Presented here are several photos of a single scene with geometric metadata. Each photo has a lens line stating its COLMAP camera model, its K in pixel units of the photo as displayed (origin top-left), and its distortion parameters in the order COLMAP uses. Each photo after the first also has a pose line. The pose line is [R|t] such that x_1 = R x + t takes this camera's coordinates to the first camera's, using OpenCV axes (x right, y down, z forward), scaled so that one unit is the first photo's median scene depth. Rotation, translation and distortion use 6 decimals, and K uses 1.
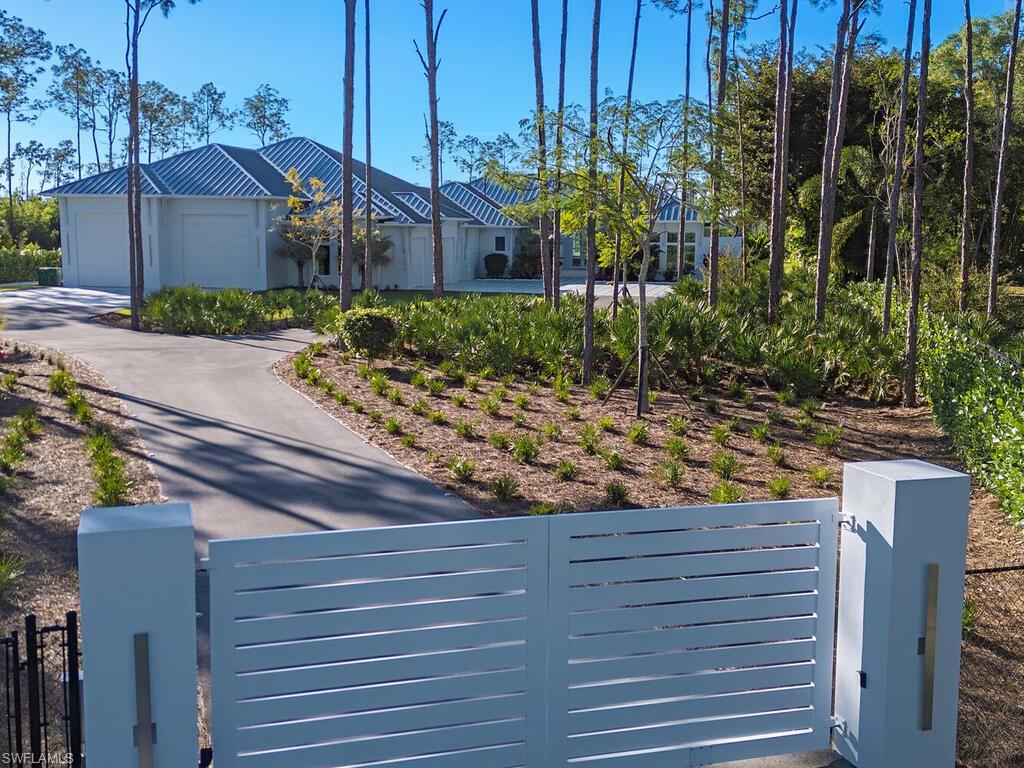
lens RADIAL K [[1053.4, 0, 512.0], [0, 1053.4, 384.0], [0, 0, 1]] dist [0.000089, -0.008042]
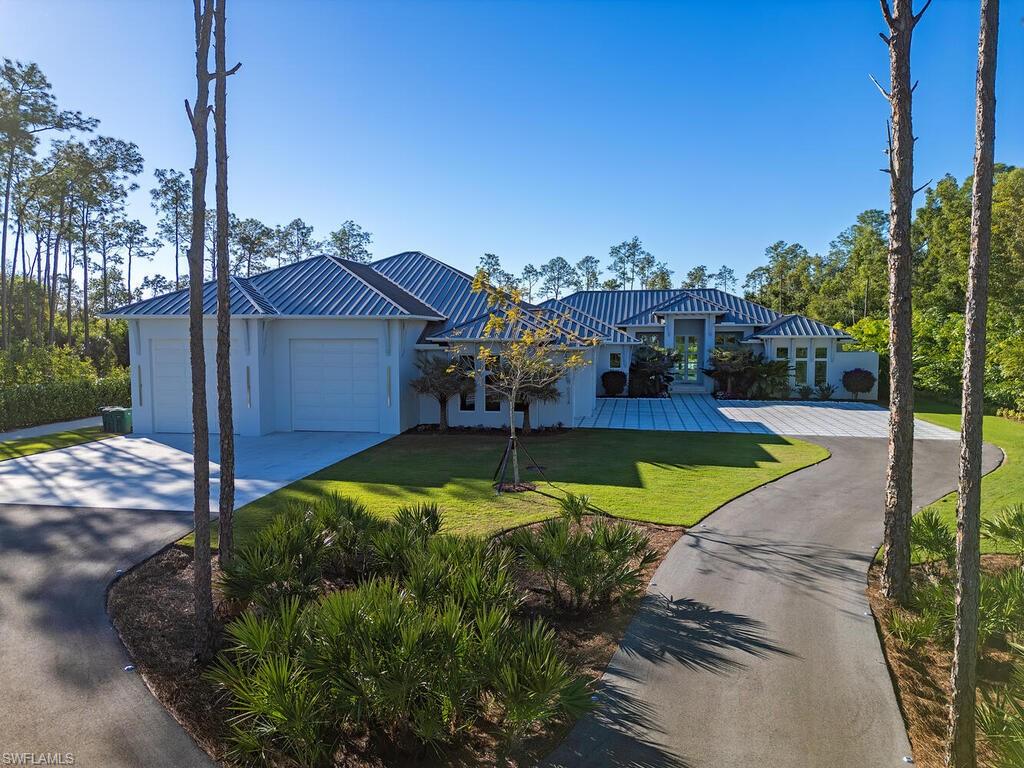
lens RADIAL K [[710.3, 0, 494.7], [0, 710.3, 388.3], [0, 0, 1]] dist [0.036907, 0.001021]
pose [[0.999898, -0.013112, 0.005740, -0.341664], [0.013483, 0.997444, -0.070168, -0.177517], [-0.004806, 0.070239, 0.997519, 0.982739]]
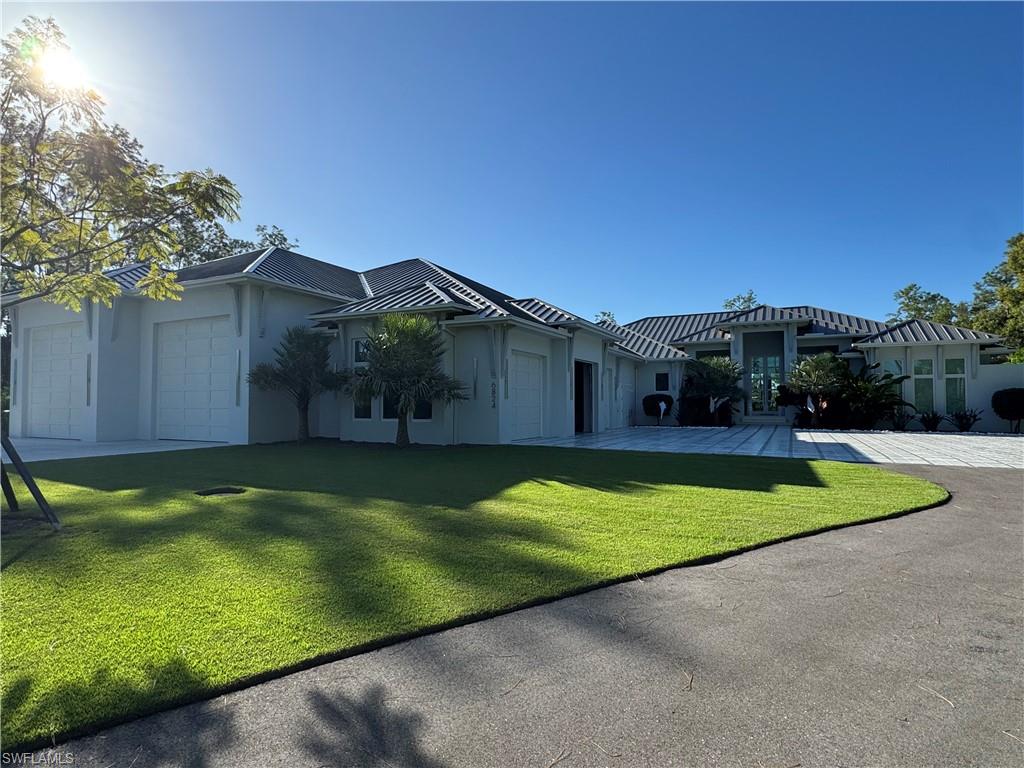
lens RADIAL K [[573.5, 0, 491.0], [0, 573.5, 380.6], [0, 0, 1]] dist [0.005602, 0.000234]
pose [[0.964262, -0.020283, -0.264174, -0.058608], [-0.027722, 0.983869, -0.176727, -0.150927], [0.263497, 0.177735, 0.948145, 1.535419]]
